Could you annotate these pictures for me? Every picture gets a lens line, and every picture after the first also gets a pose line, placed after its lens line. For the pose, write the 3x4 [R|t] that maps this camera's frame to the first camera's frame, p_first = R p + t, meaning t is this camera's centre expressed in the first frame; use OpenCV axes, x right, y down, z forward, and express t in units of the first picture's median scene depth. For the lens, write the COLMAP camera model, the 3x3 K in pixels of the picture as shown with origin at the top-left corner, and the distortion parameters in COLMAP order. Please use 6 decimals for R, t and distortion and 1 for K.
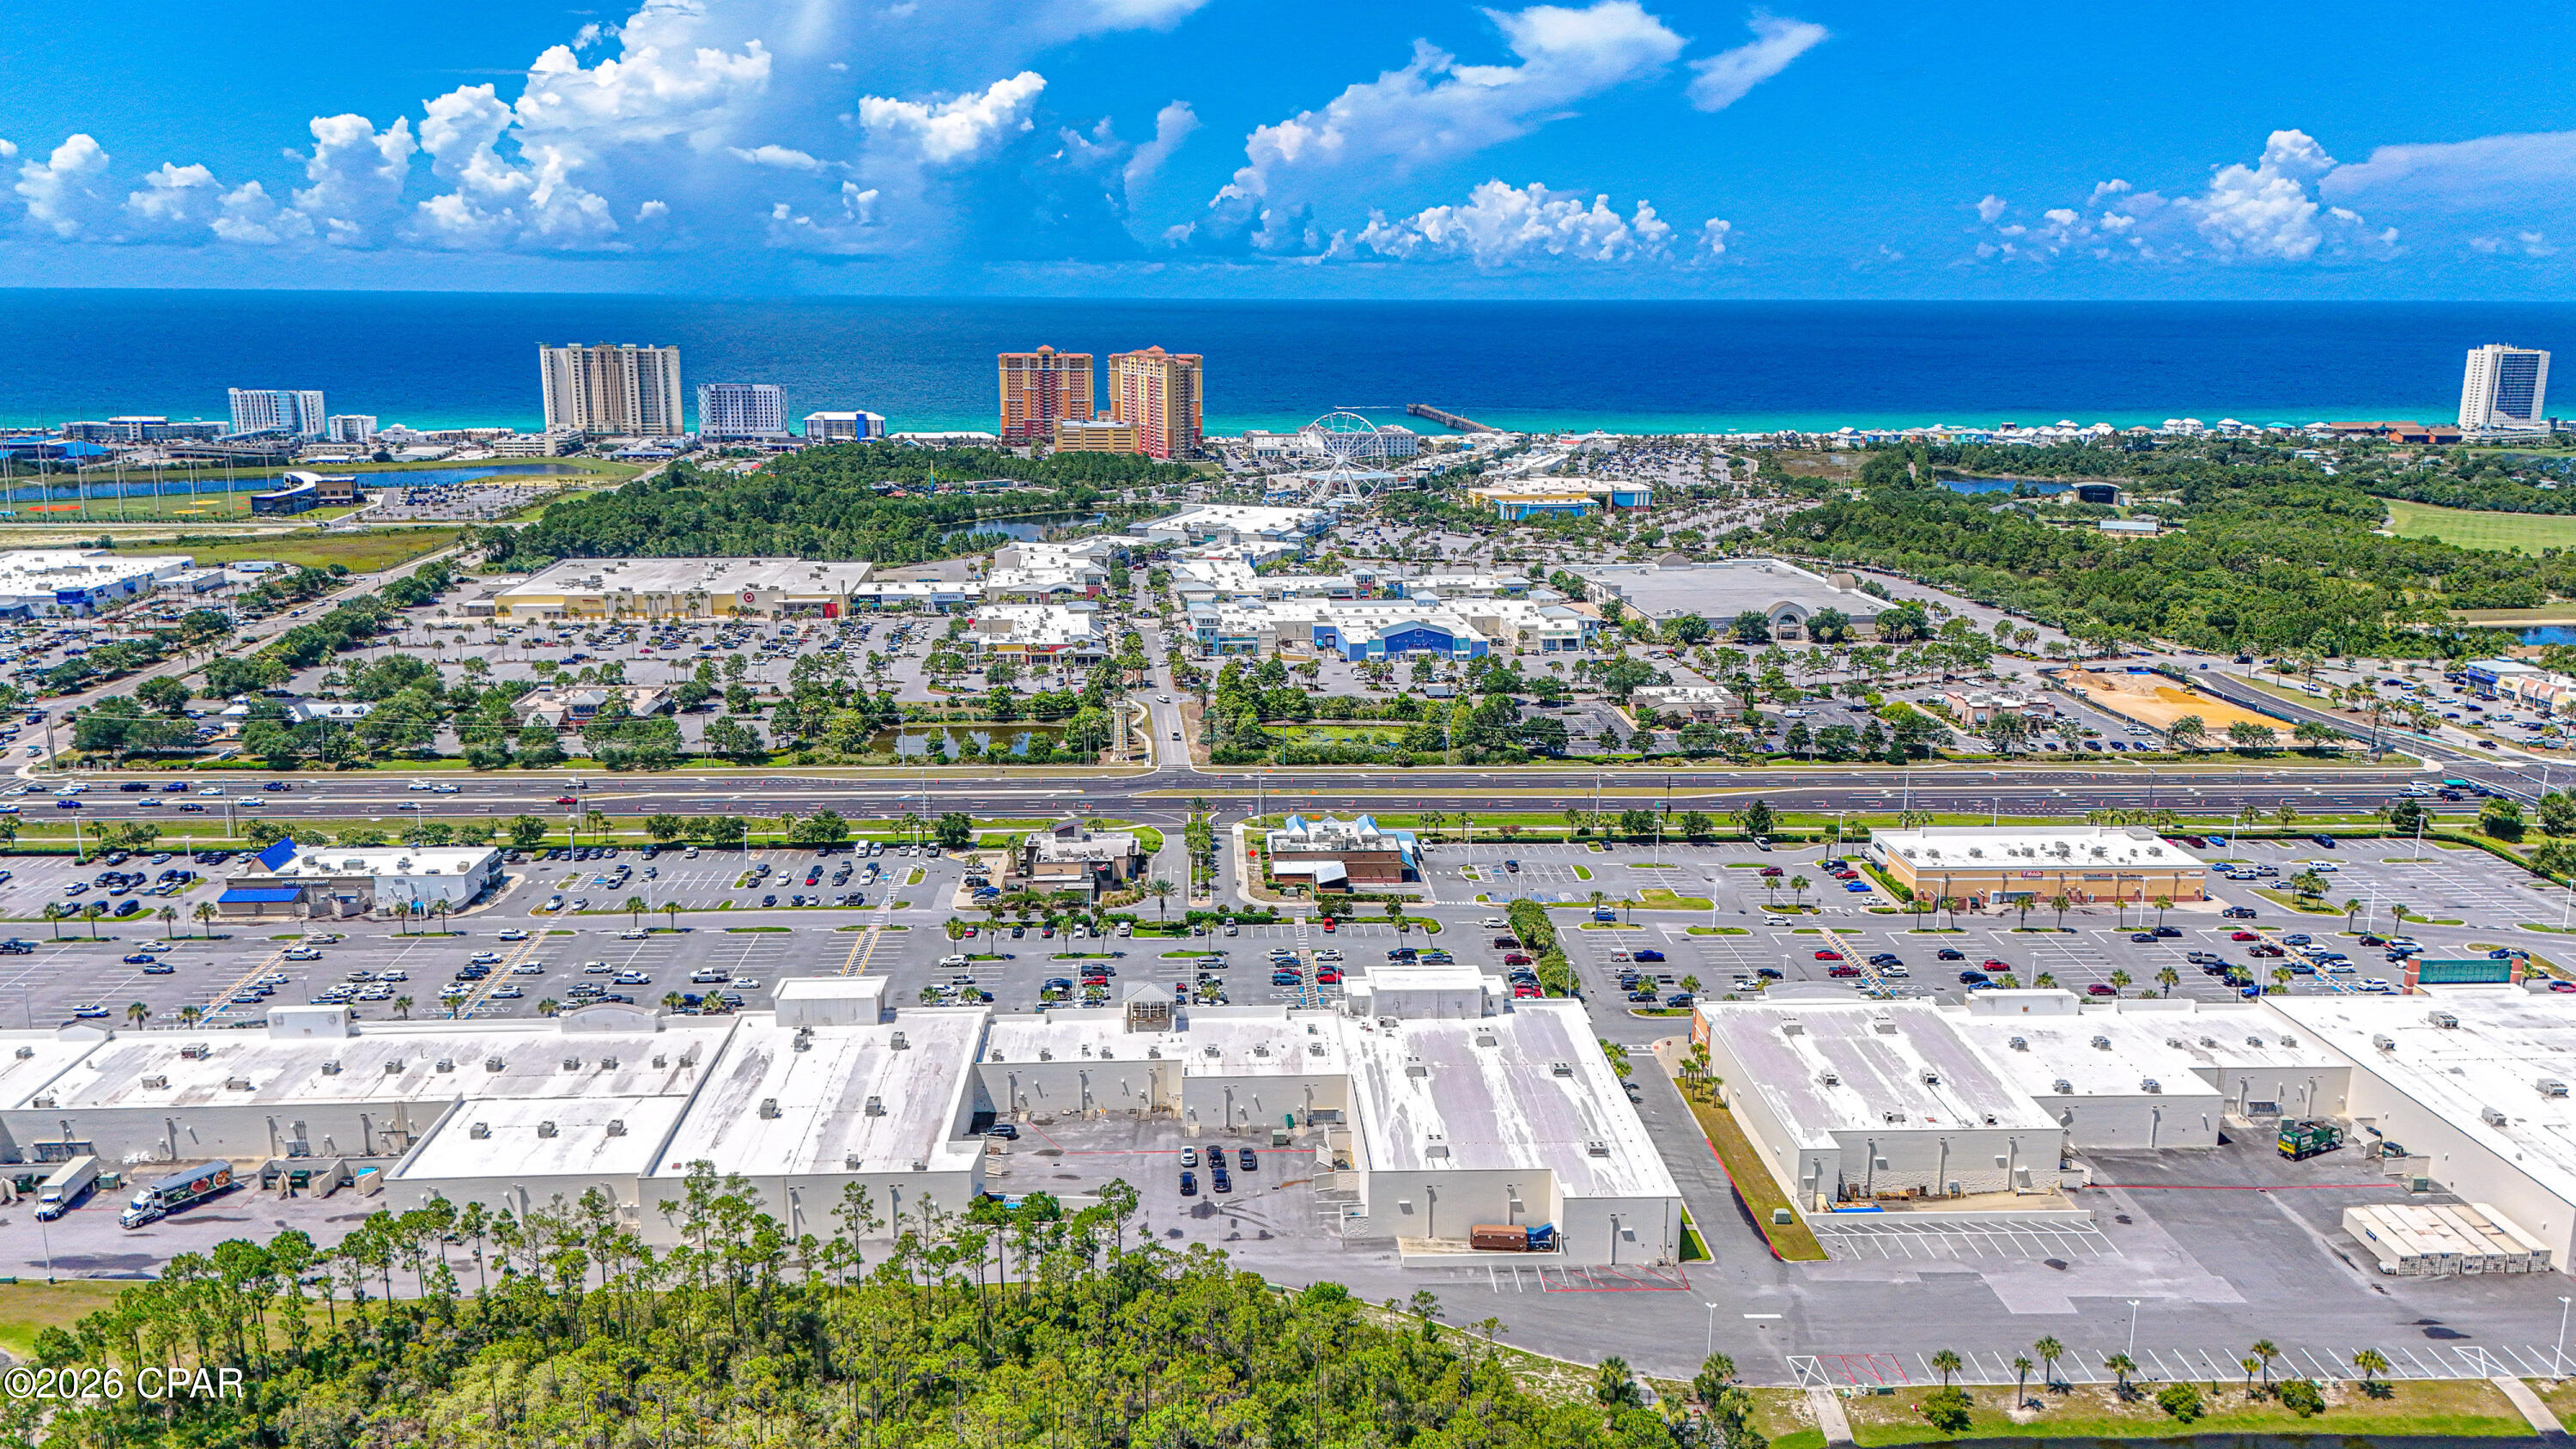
lens RADIAL K [[1892.0, 0, 1282.0], [0, 1892.0, 723.5], [0, 0, 1]] dist [0.092633, -0.101761]
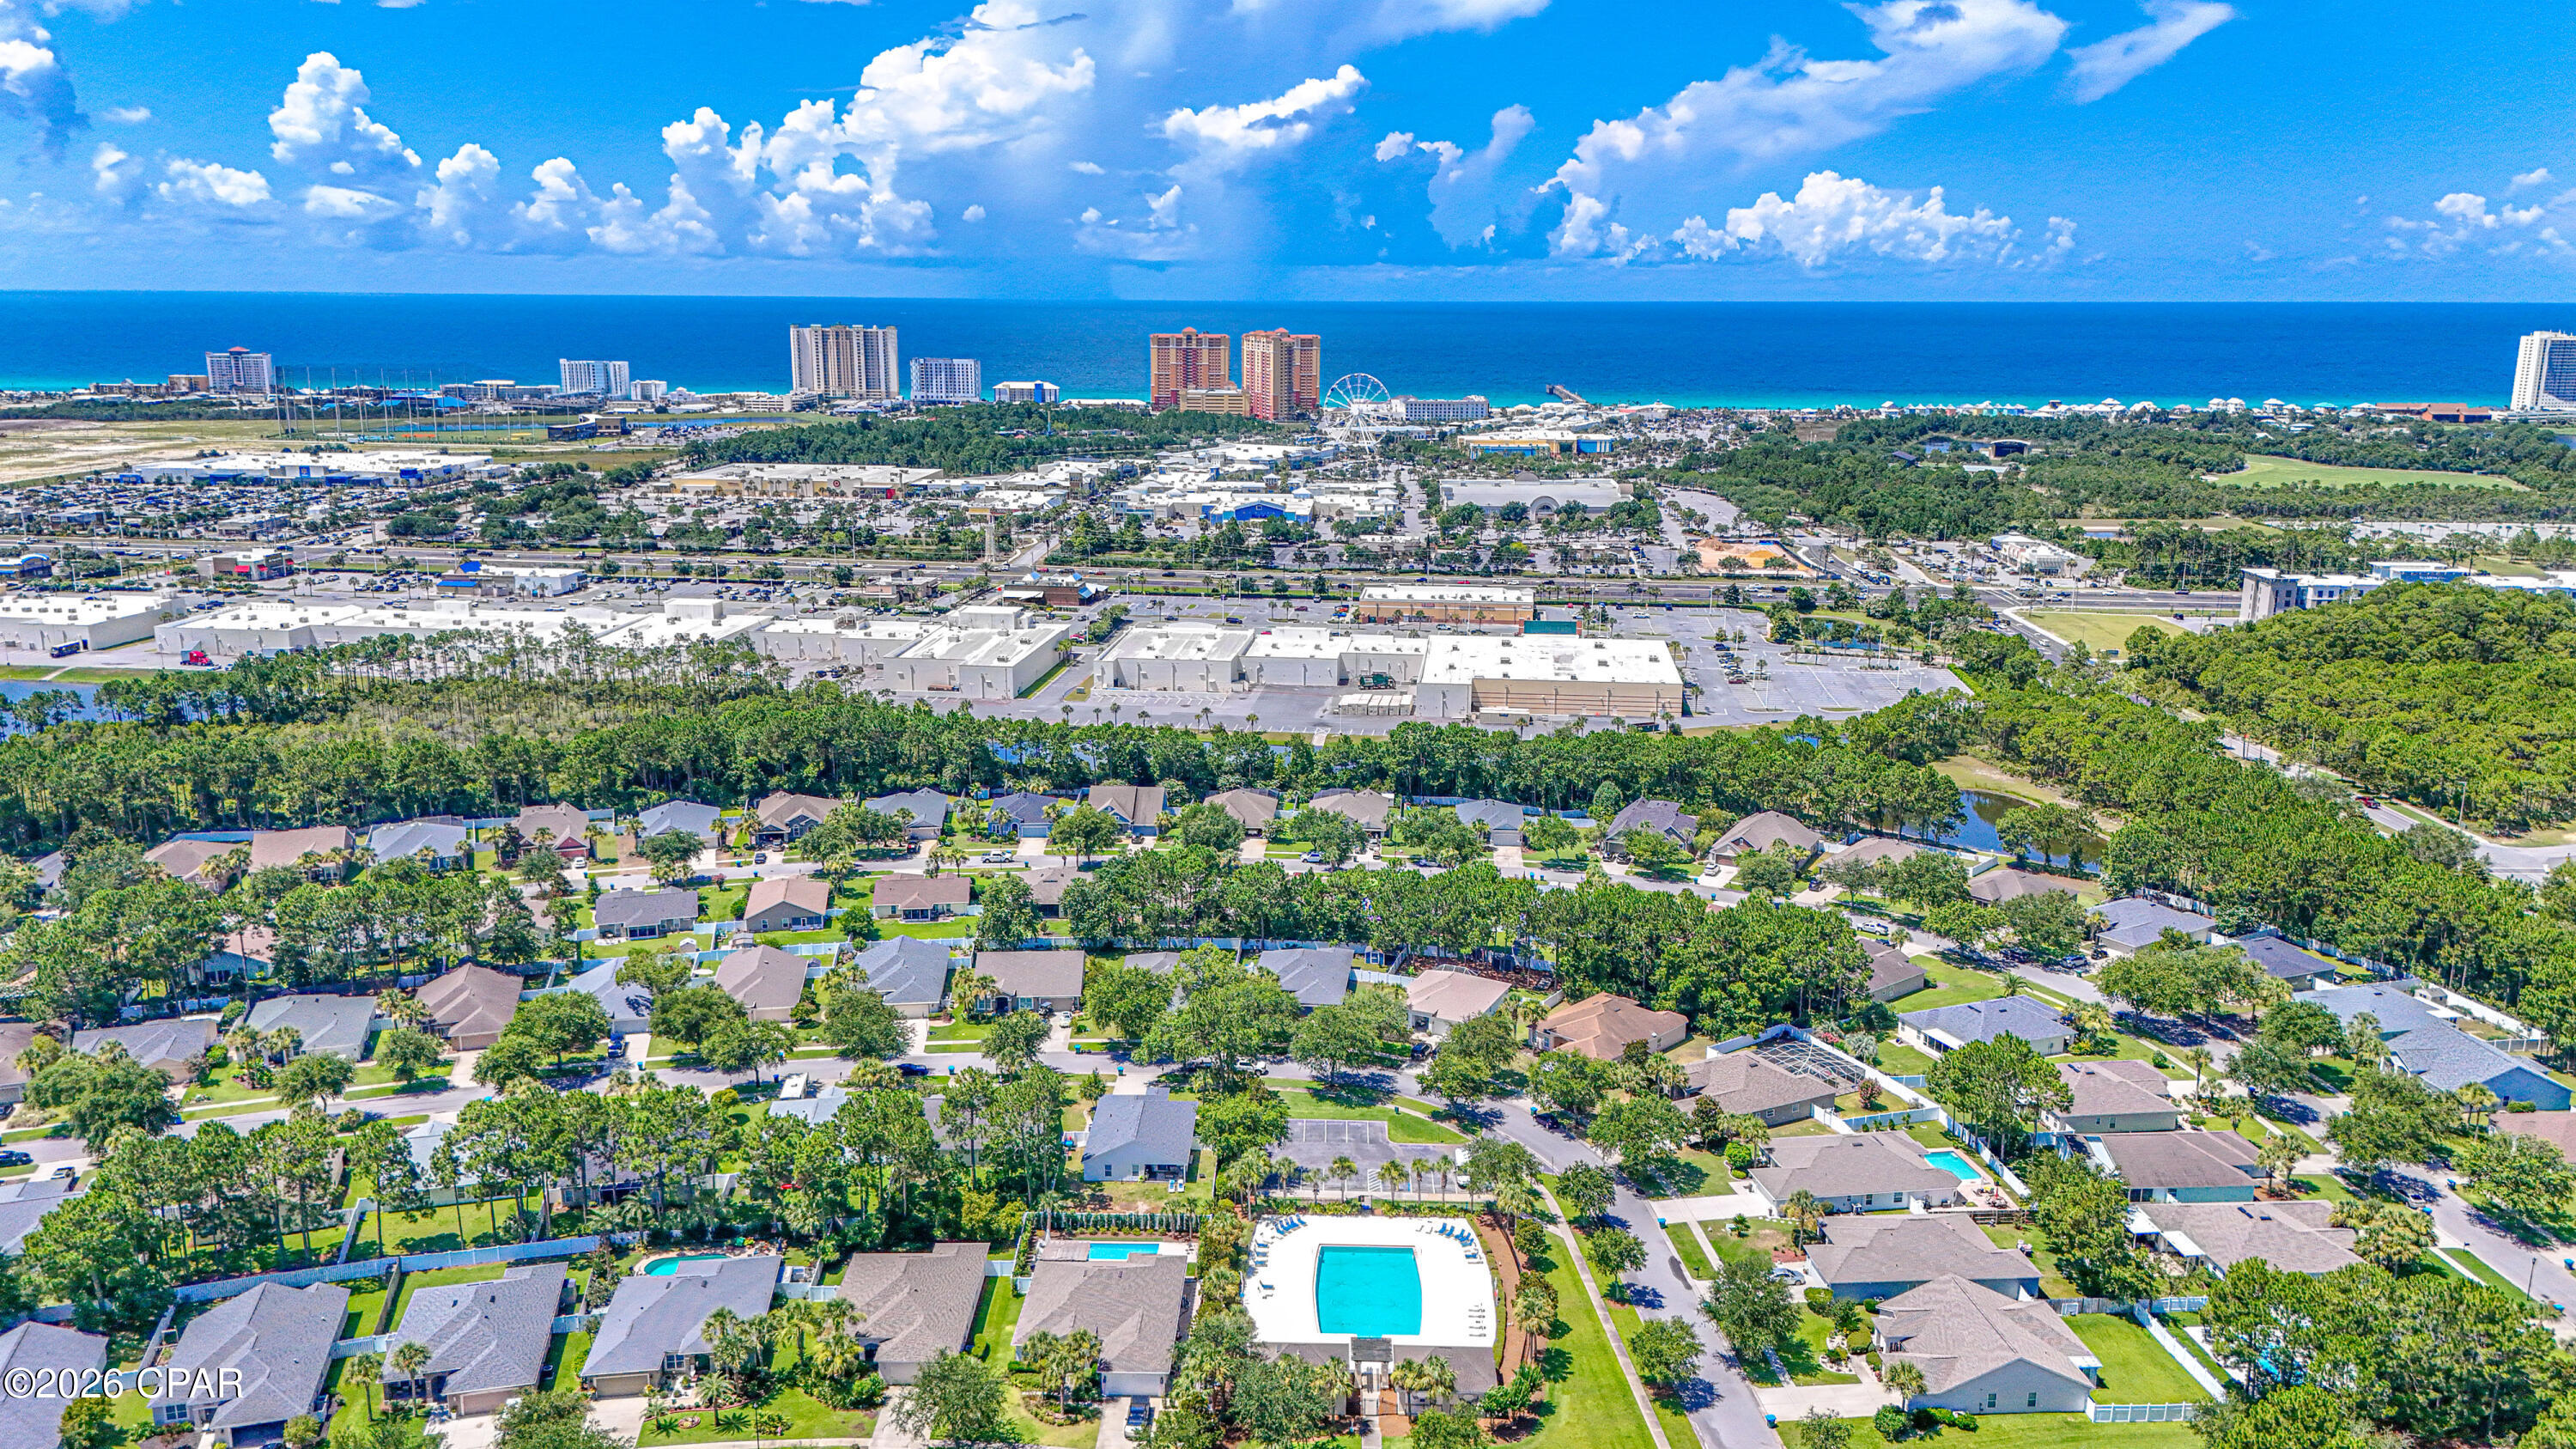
lens RADIAL K [[1892.6, 0, 1282.6], [0, 1892.6, 717.7], [0, 0, 1]] dist [0.085189, -0.086388]
pose [[0.986313, 0.035935, -0.160923, 0.308333], [-0.036722, 0.999324, -0.001919, 0.107464], [0.160745, 0.007802, 0.986965, -0.387066]]
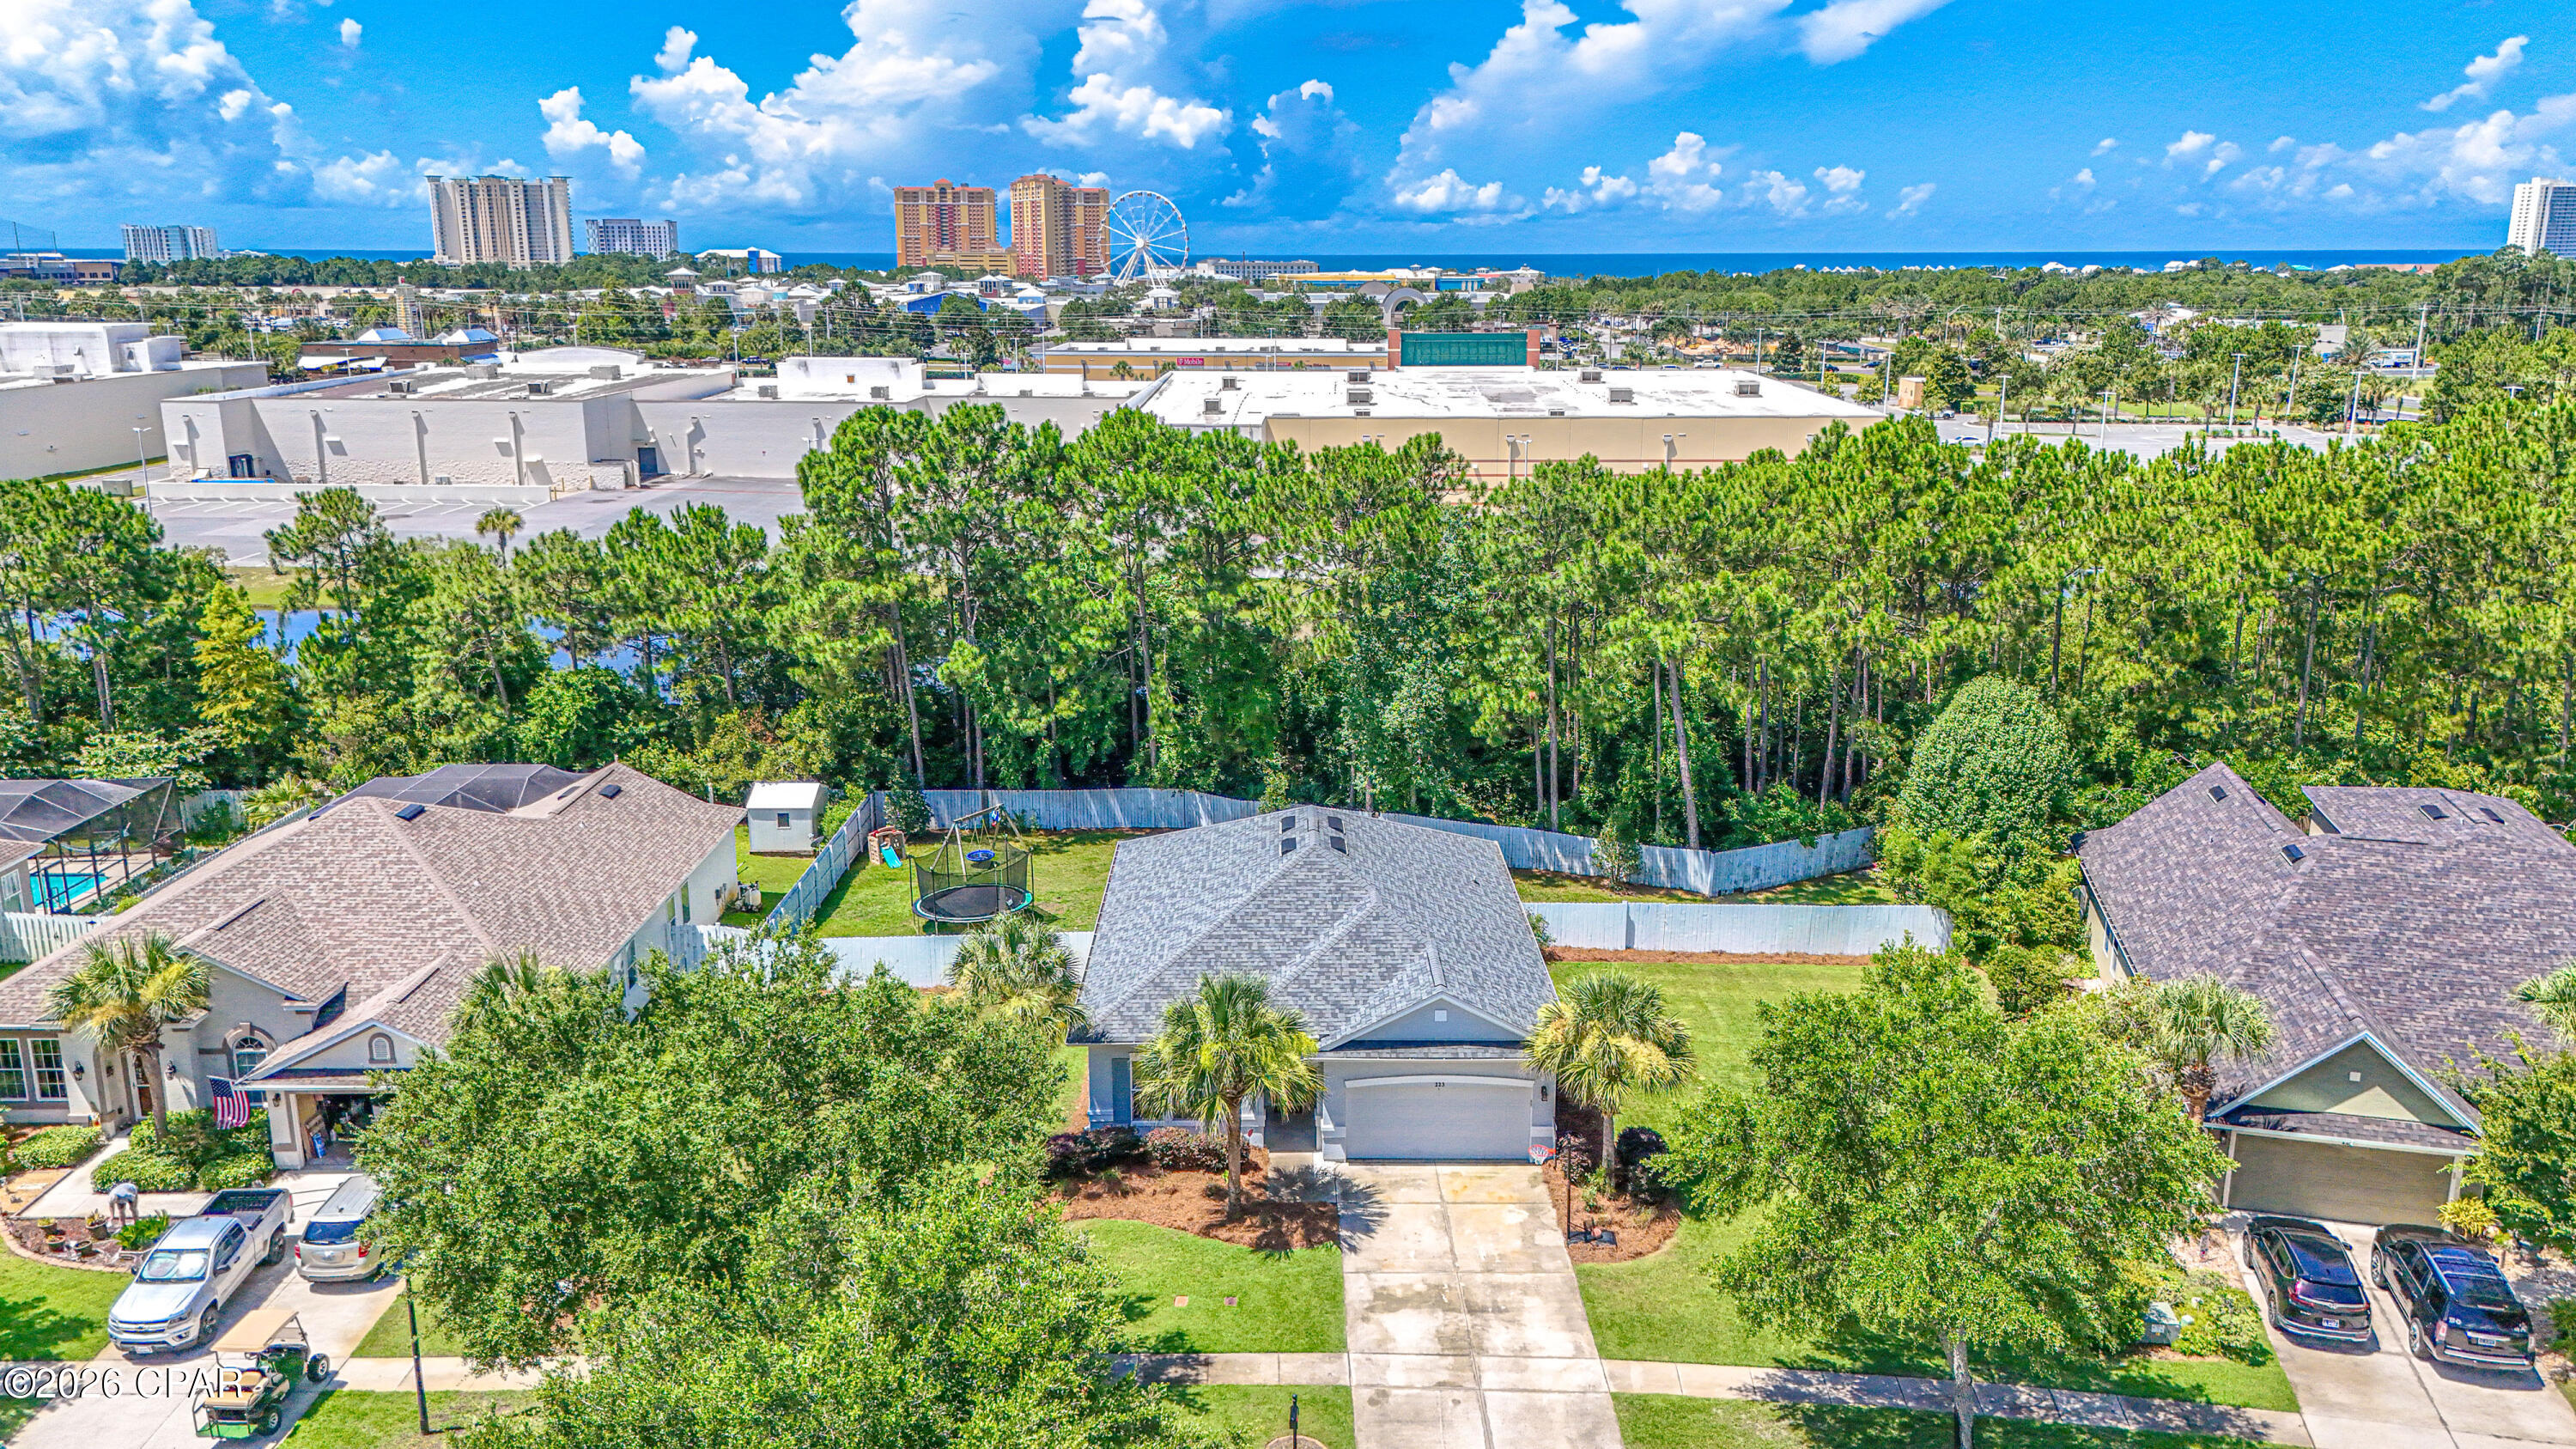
lens RADIAL K [[1892.6, 0, 1282.6], [0, 1892.6, 717.7], [0, 0, 1]] dist [0.085189, -0.086388]
pose [[0.996720, 0.013594, -0.079780, 0.283754], [-0.012316, 0.999788, 0.016496, 0.123184], [0.079987, -0.015460, 0.996676, 0.118422]]
